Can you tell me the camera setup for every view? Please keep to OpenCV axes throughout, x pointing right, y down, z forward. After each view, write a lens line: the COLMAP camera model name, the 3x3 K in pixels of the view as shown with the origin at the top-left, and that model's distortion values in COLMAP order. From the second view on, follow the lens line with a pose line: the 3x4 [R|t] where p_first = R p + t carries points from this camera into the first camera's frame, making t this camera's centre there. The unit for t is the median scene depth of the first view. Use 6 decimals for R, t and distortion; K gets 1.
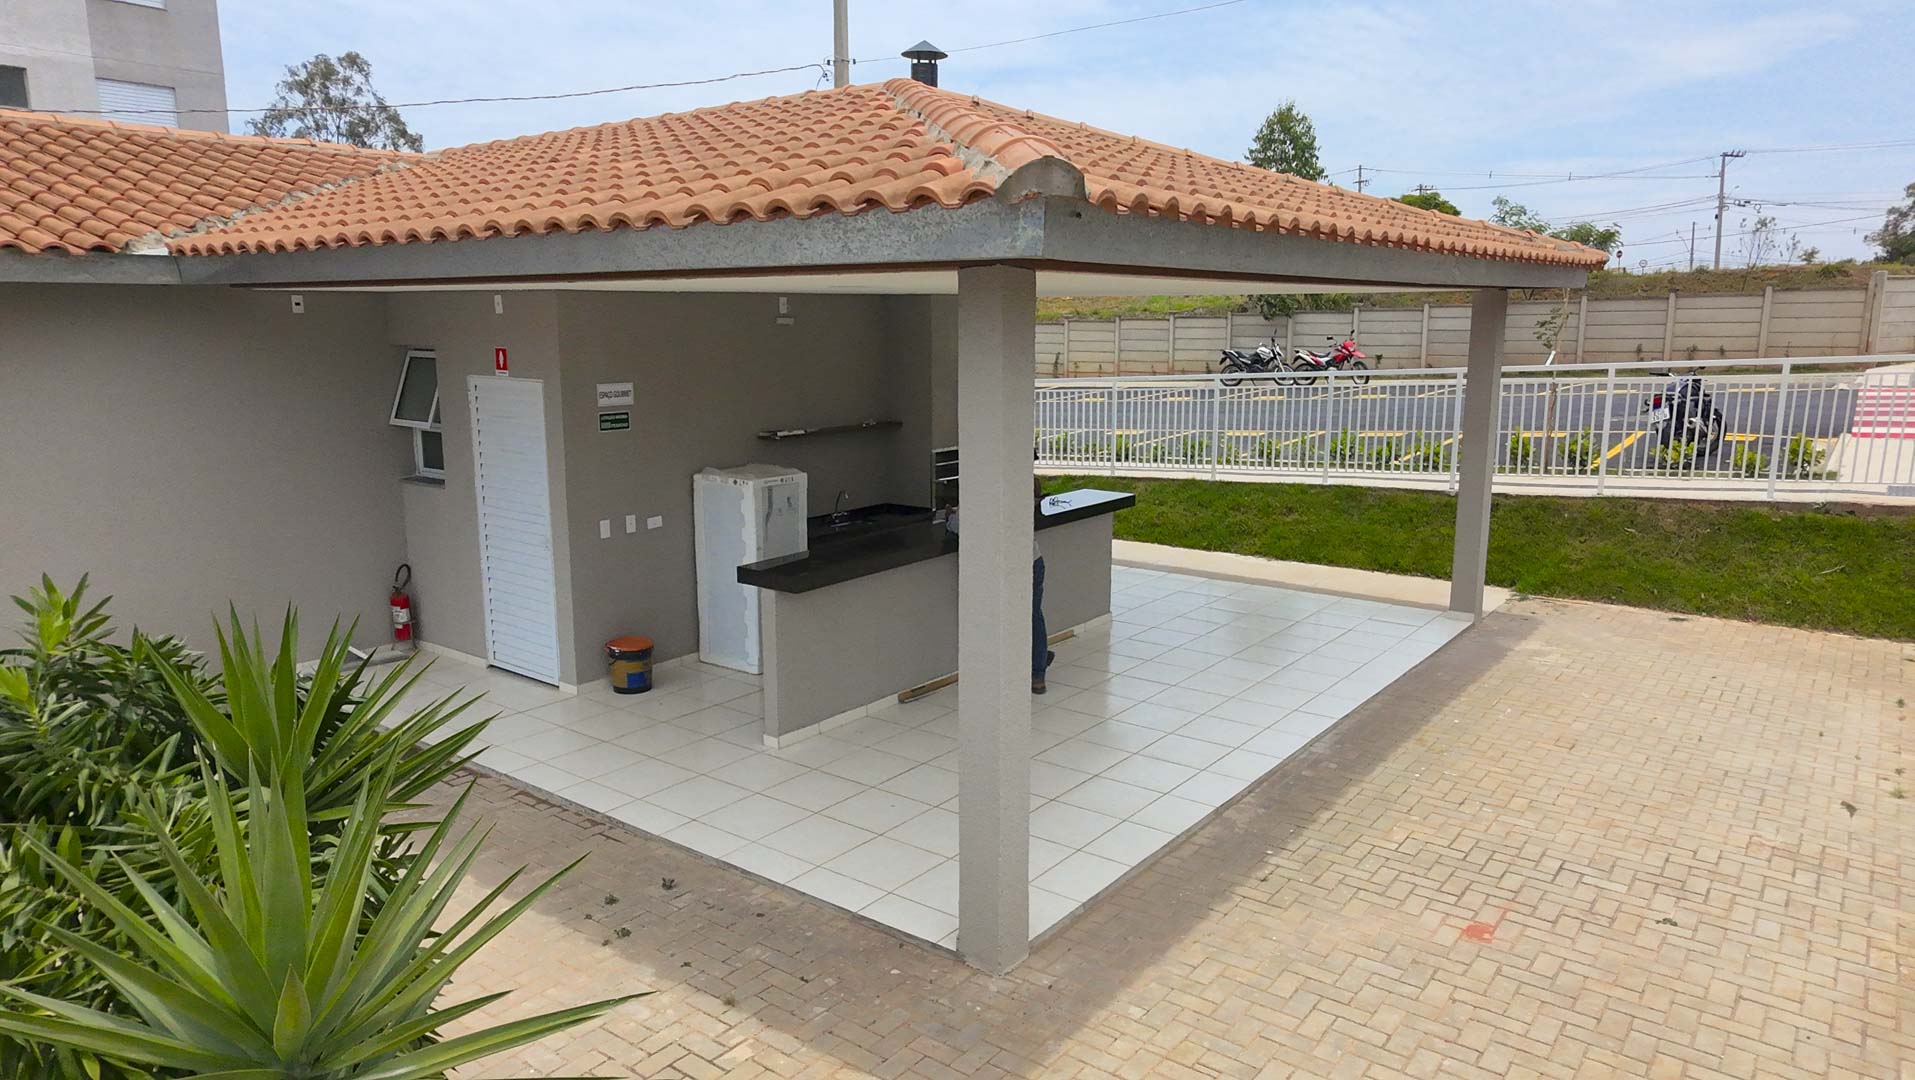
lens RADIAL K [[1220.9, 0, 950.6], [0, 1220.9, 535.7], [0, 0, 1]] dist [0.008524, -0.006023]
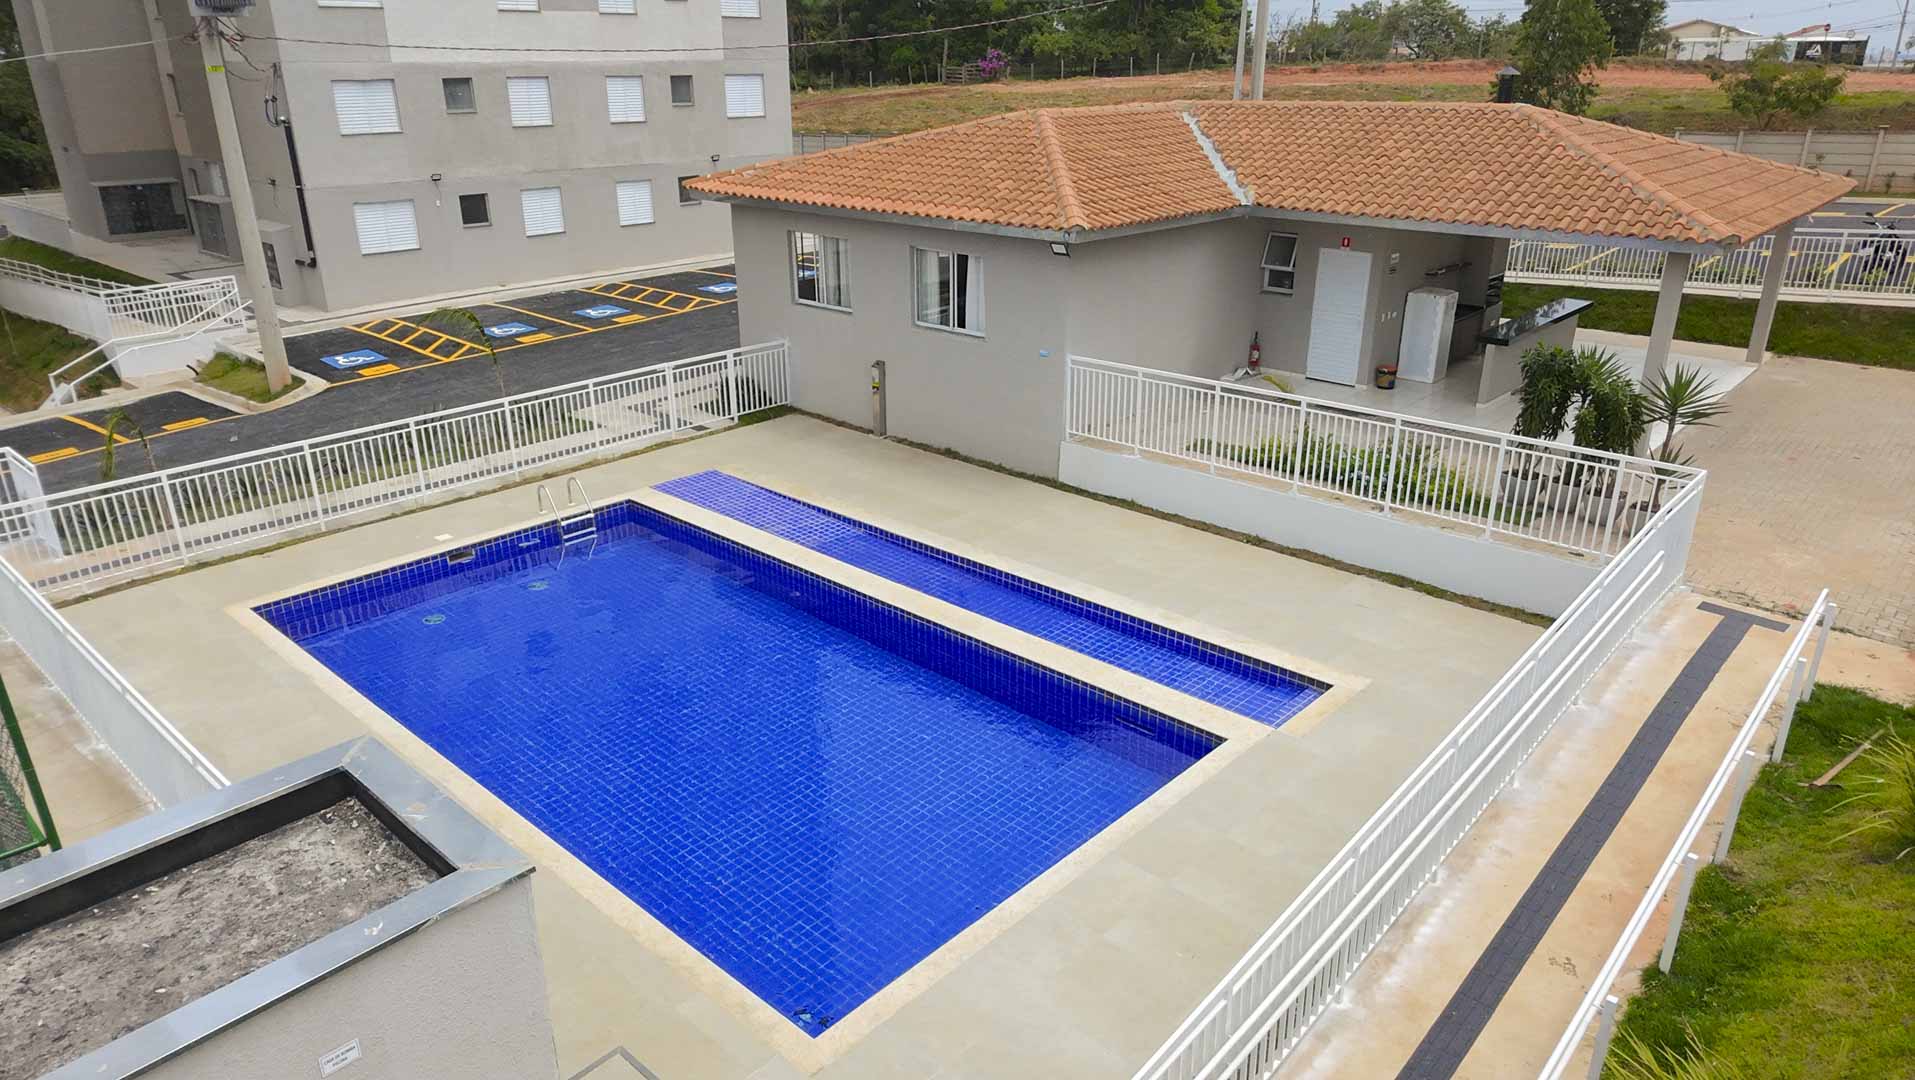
lens RADIAL K [[1220.9, 0, 959.3], [0, 1220.9, 537.7], [0, 0, 1]] dist [0.008524, -0.006023]
pose [[0.996862, 0.027117, -0.074367, -0.697057], [-0.012432, 0.981464, 0.191241, -0.022563], [0.078174, -0.189716, 0.978722, -1.085512]]
